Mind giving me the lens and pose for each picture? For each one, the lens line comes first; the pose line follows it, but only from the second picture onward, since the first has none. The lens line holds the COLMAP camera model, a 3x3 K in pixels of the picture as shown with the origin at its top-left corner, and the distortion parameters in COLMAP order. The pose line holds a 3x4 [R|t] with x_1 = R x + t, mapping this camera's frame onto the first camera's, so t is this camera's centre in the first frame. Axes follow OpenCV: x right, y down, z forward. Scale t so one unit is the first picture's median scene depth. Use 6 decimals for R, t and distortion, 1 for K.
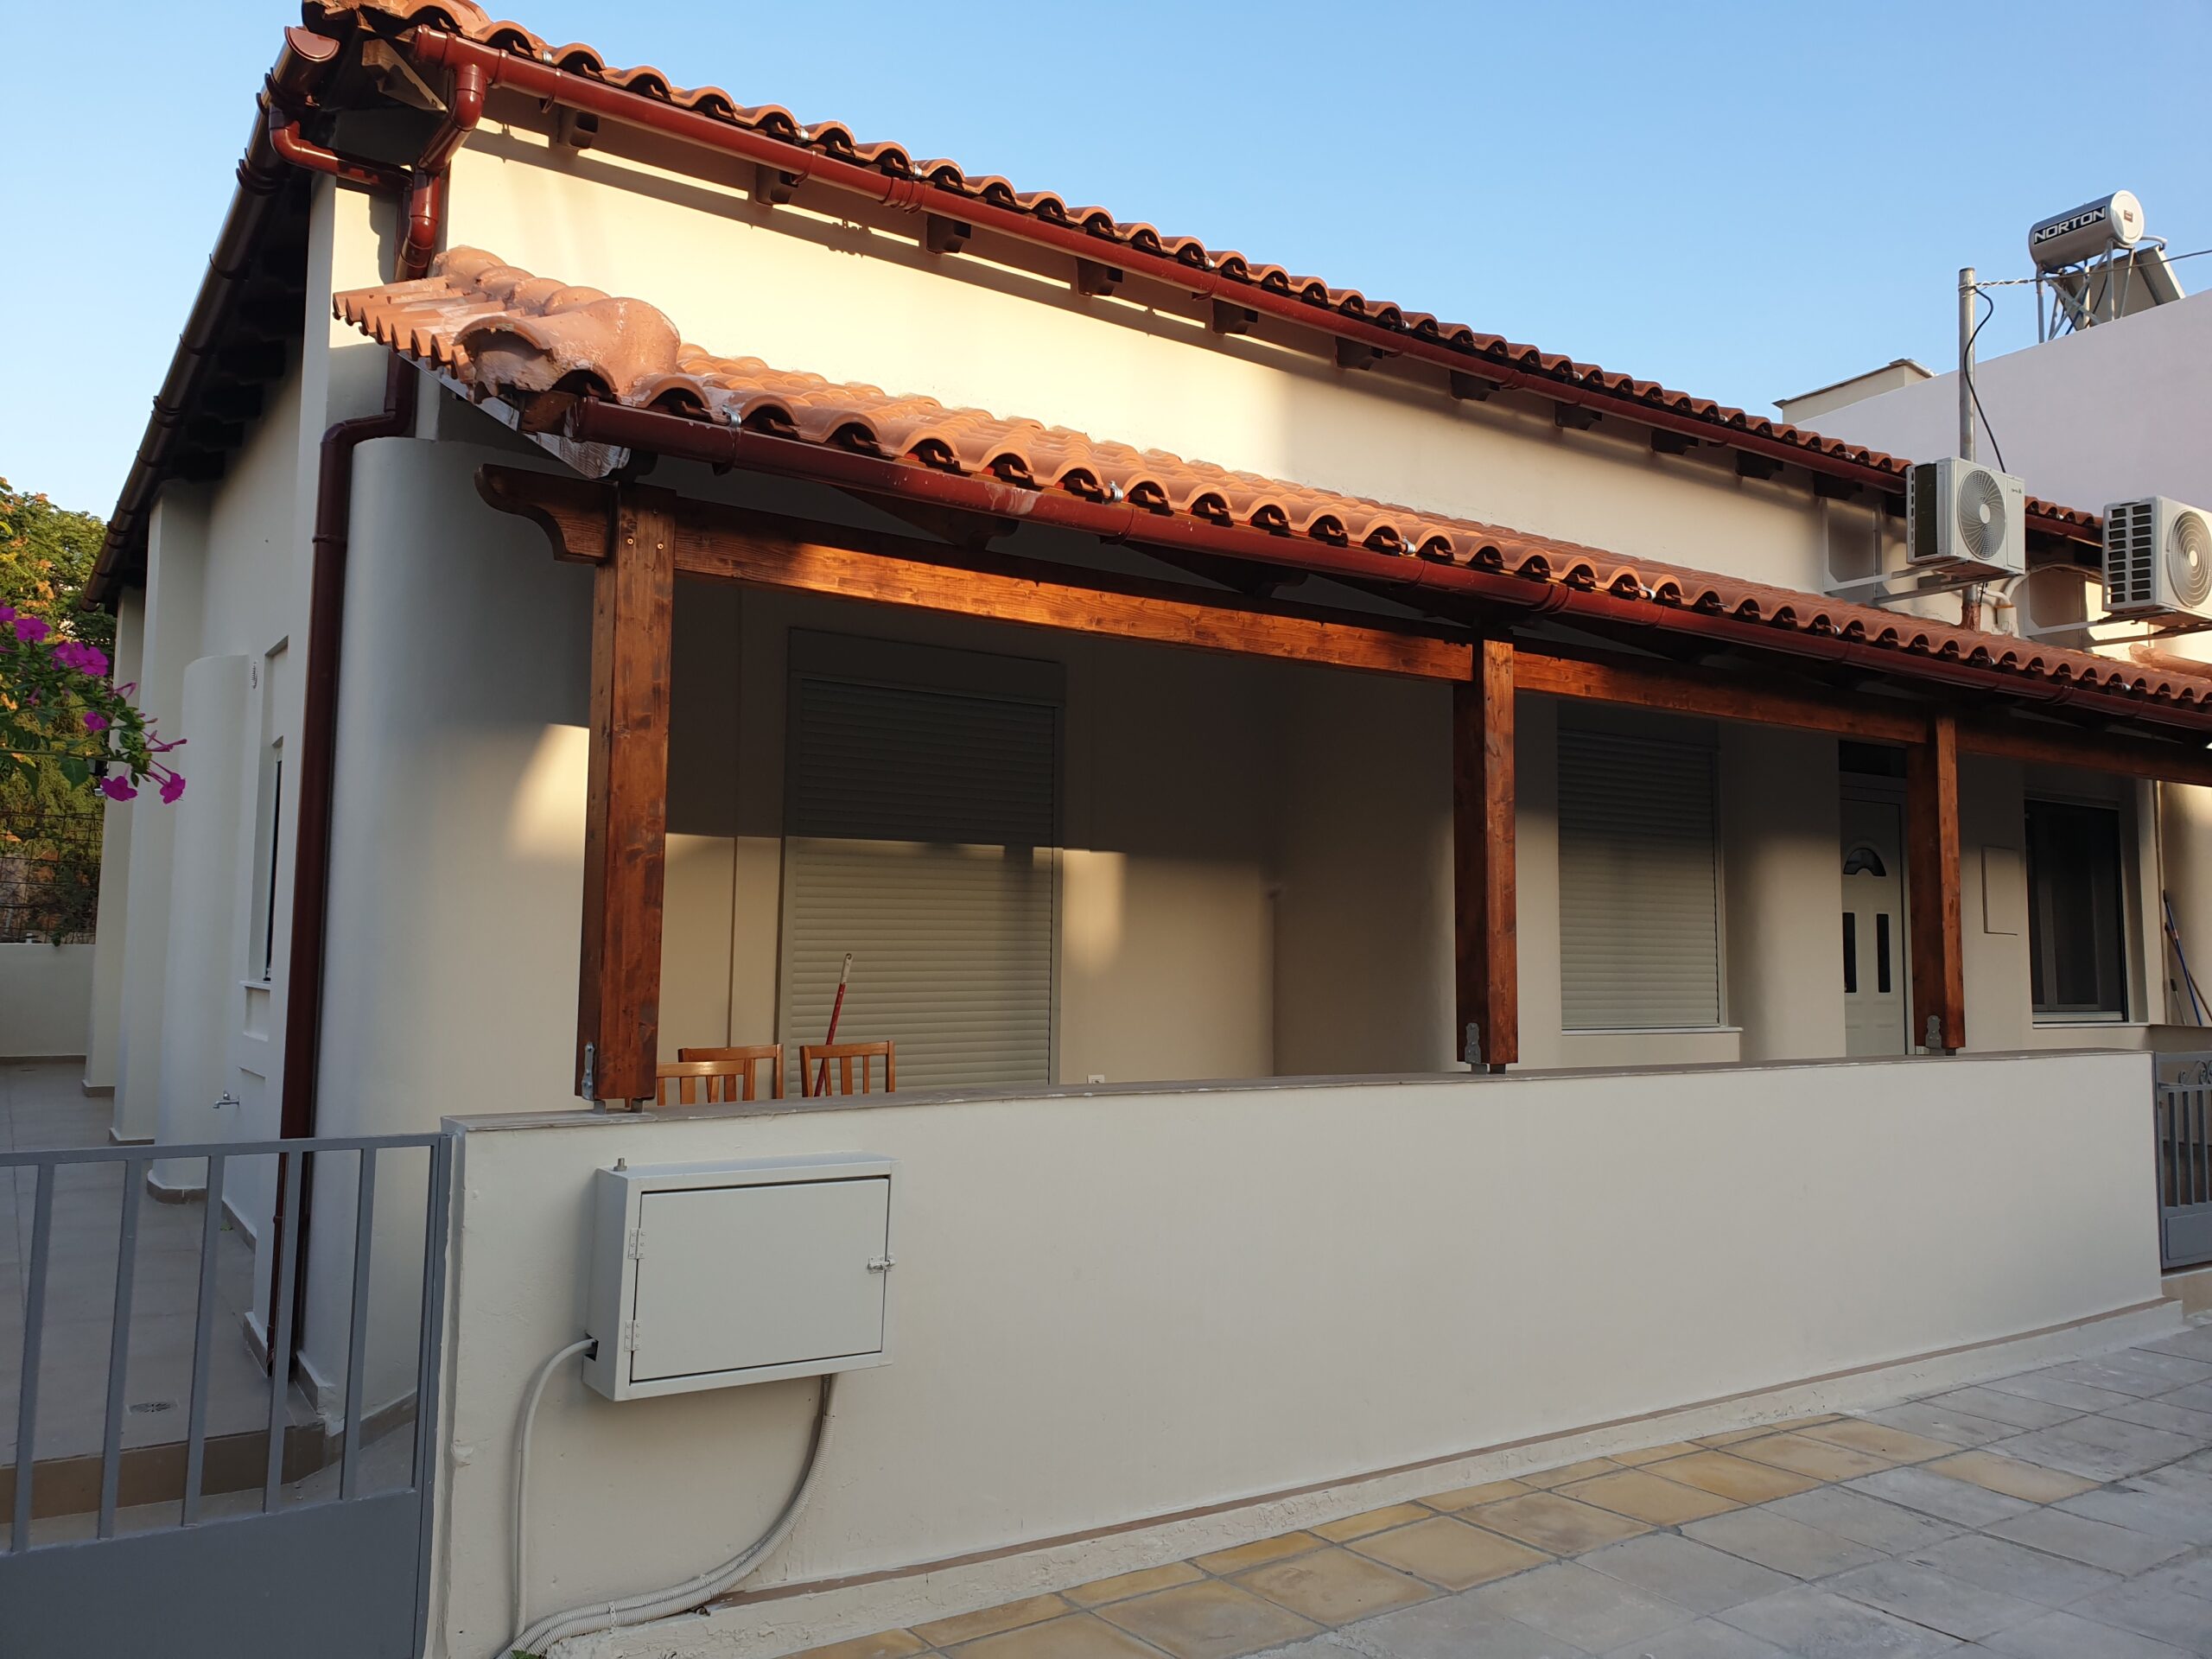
lens RADIAL K [[1743.2, 0, 1099.4], [0, 1743.2, 819.5], [0, 0, 1]] dist [0.049288, -0.035294]
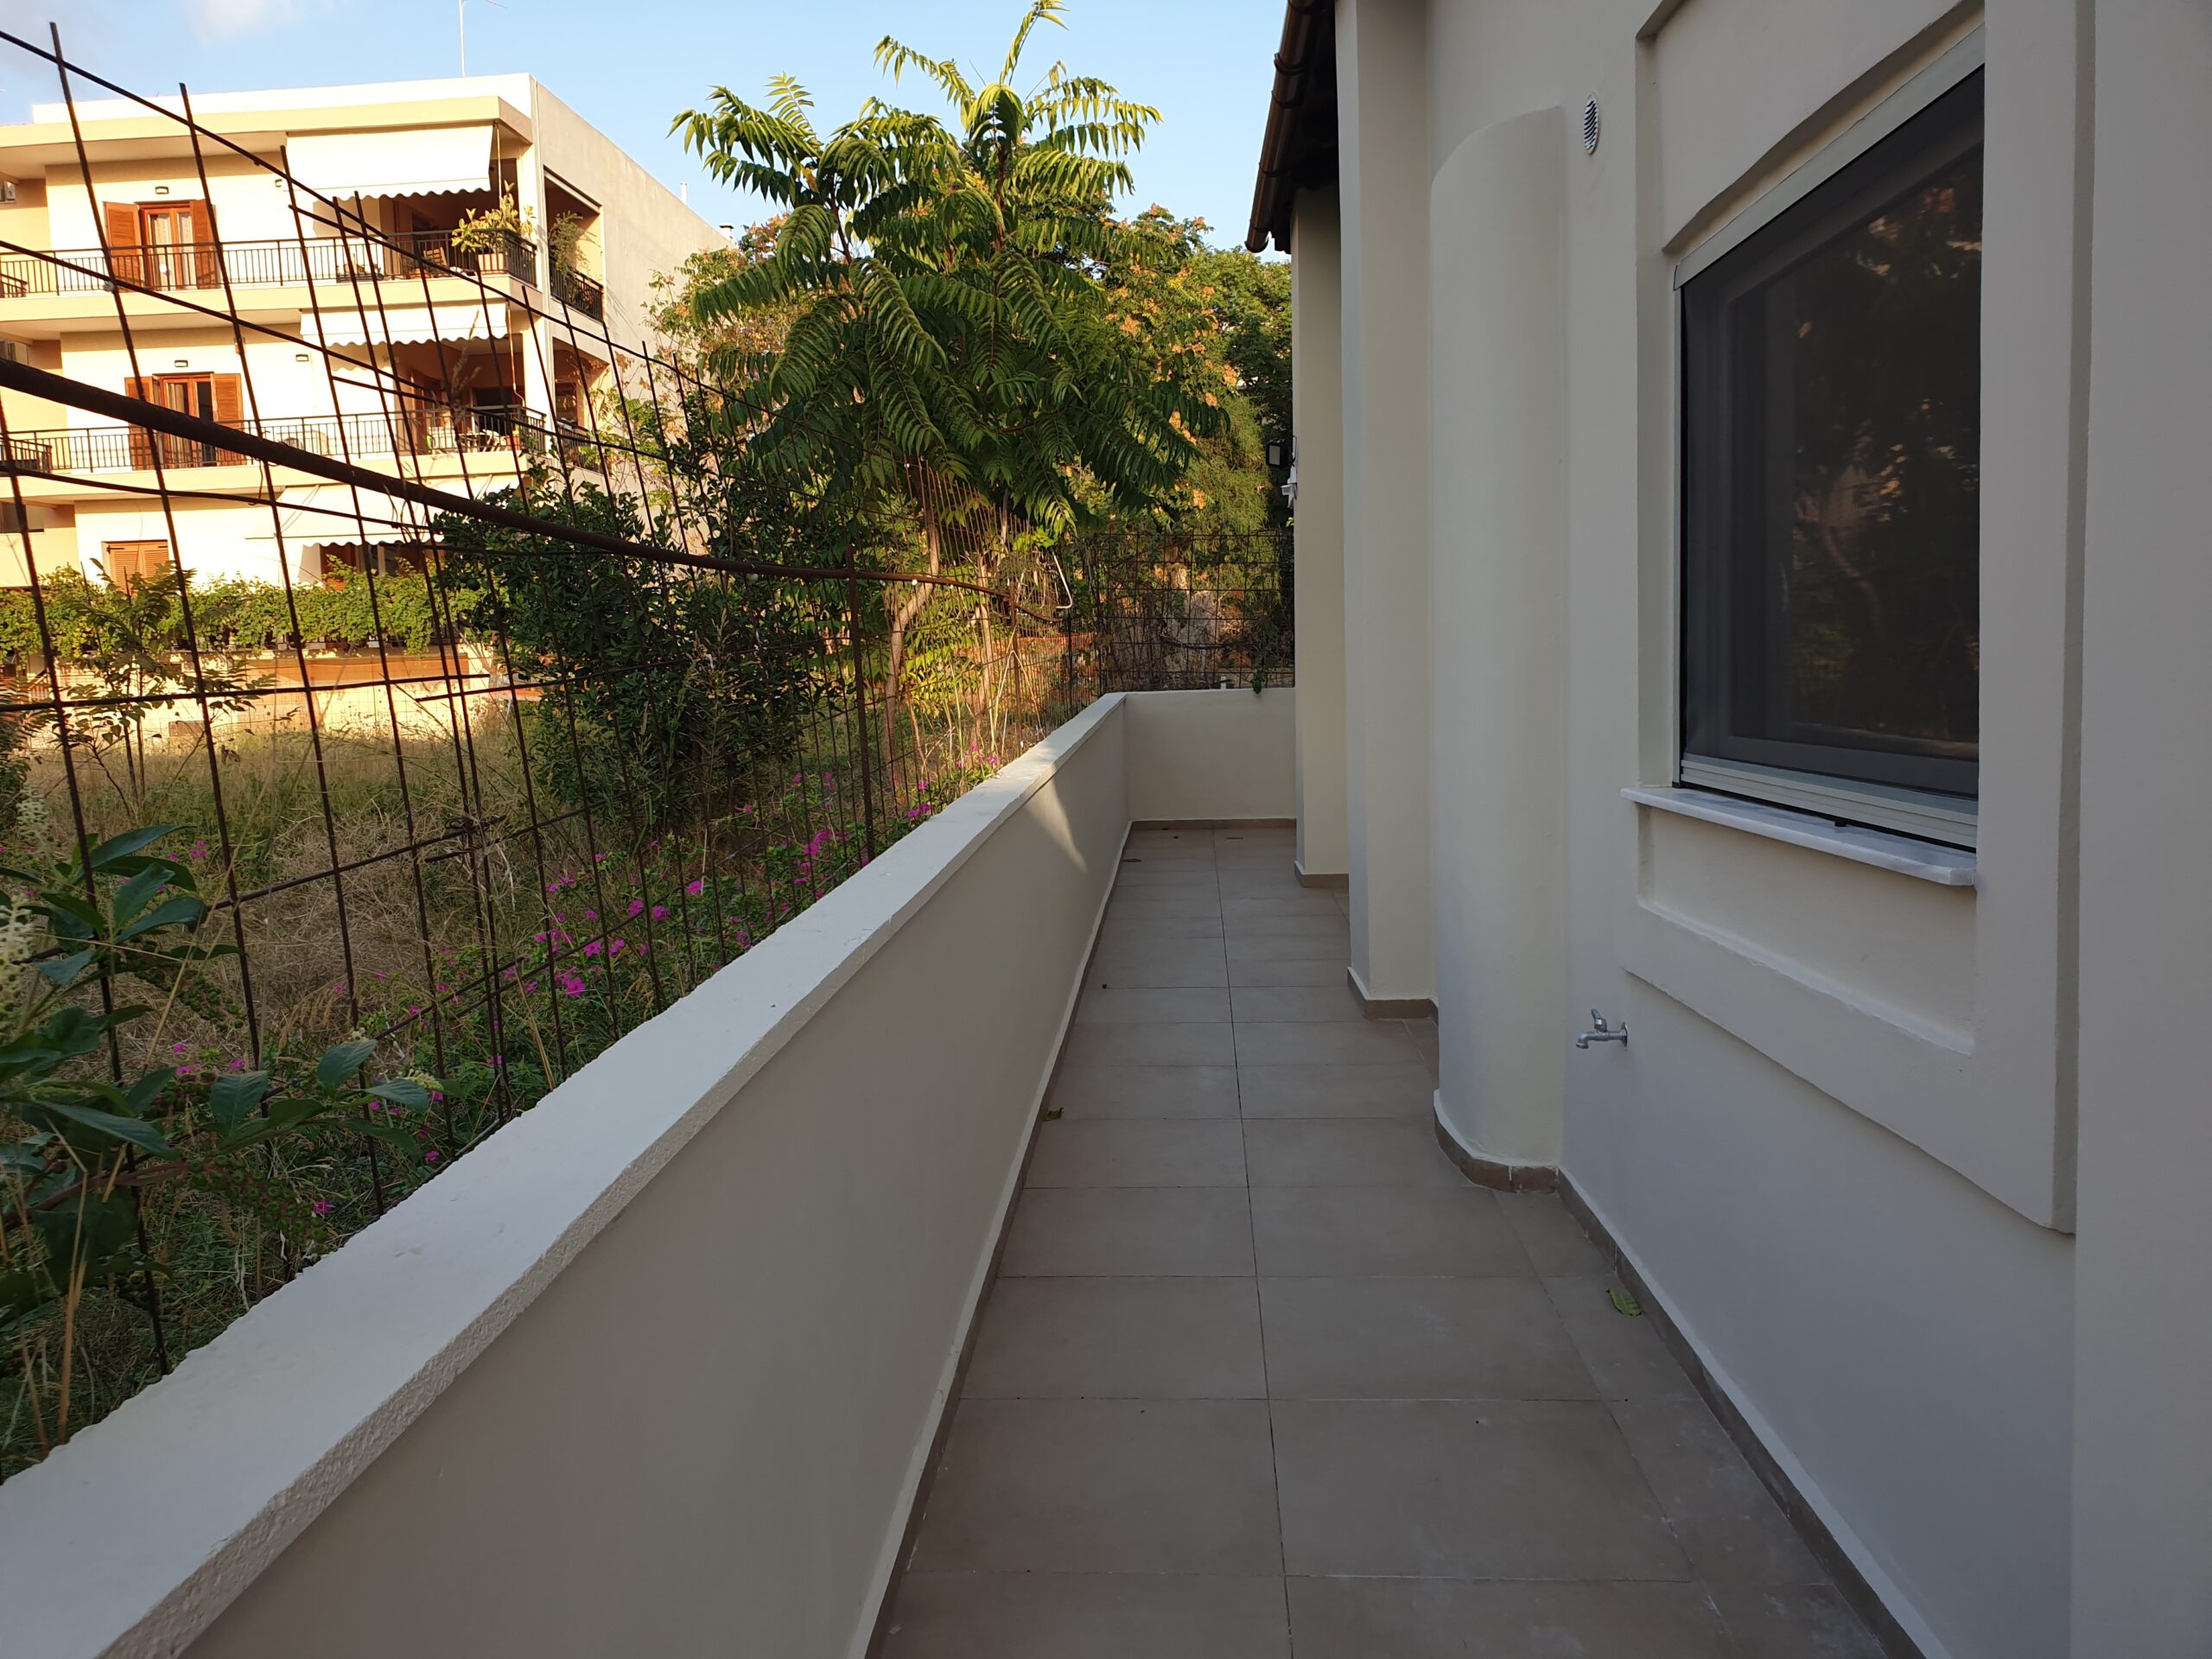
lens RADIAL K [[1743.2, 0, 1102.6], [0, 1743.2, 827.6], [0, 0, 1]] dist [0.049288, -0.035294]
pose [[0.817082, 0.007969, -0.576467, -0.168225], [0.088846, 0.986219, 0.139563, 0.013101], [0.569635, -0.165251, 0.805114, 0.277862]]
